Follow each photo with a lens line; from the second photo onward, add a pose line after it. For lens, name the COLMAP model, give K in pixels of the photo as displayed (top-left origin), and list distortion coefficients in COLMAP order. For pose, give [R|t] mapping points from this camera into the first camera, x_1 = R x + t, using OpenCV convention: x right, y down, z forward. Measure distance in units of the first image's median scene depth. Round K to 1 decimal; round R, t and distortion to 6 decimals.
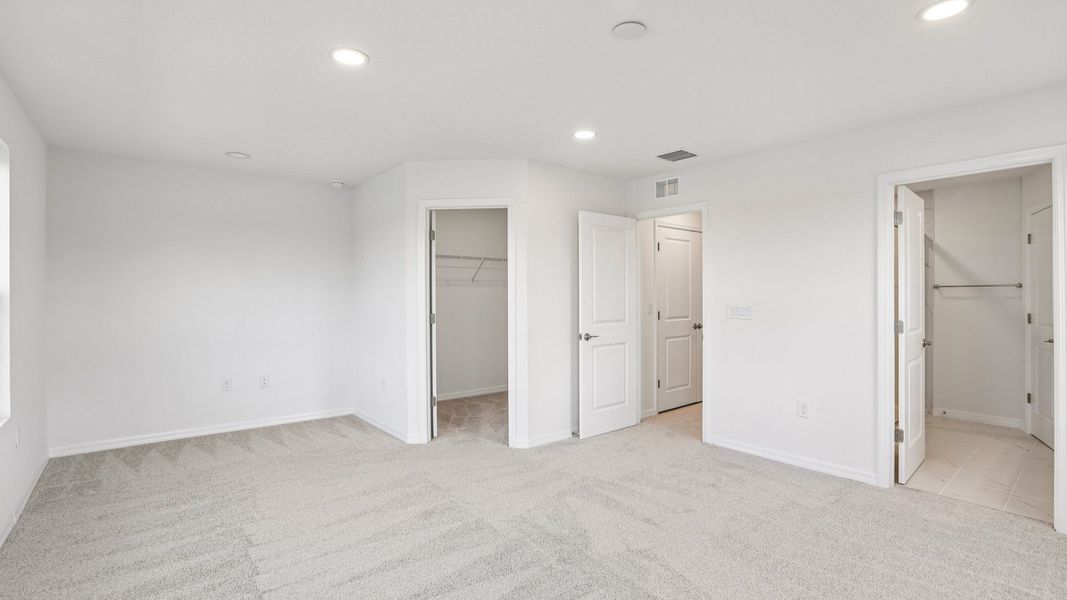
lens RADIAL K [[495.8, 0, 532.8], [0, 495.8, 294.6], [0, 0, 1]] dist [-0.031464, 0.010226]
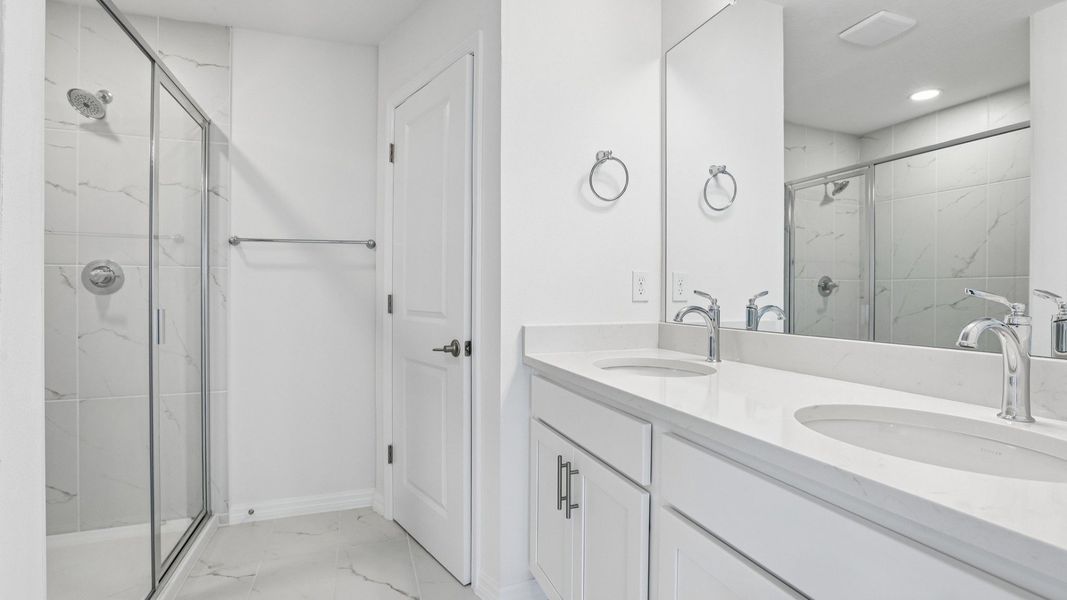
lens RADIAL K [[495.8, 0, 527.2], [0, 495.8, 298.7], [0, 0, 1]] dist [-0.031464, 0.010226]
pose [[0.358528, -0.005357, 0.933504, 0.550517], [-0.008474, 0.999924, 0.008993, 0.035798], [-0.933481, -0.011134, 0.358455, 0.640278]]
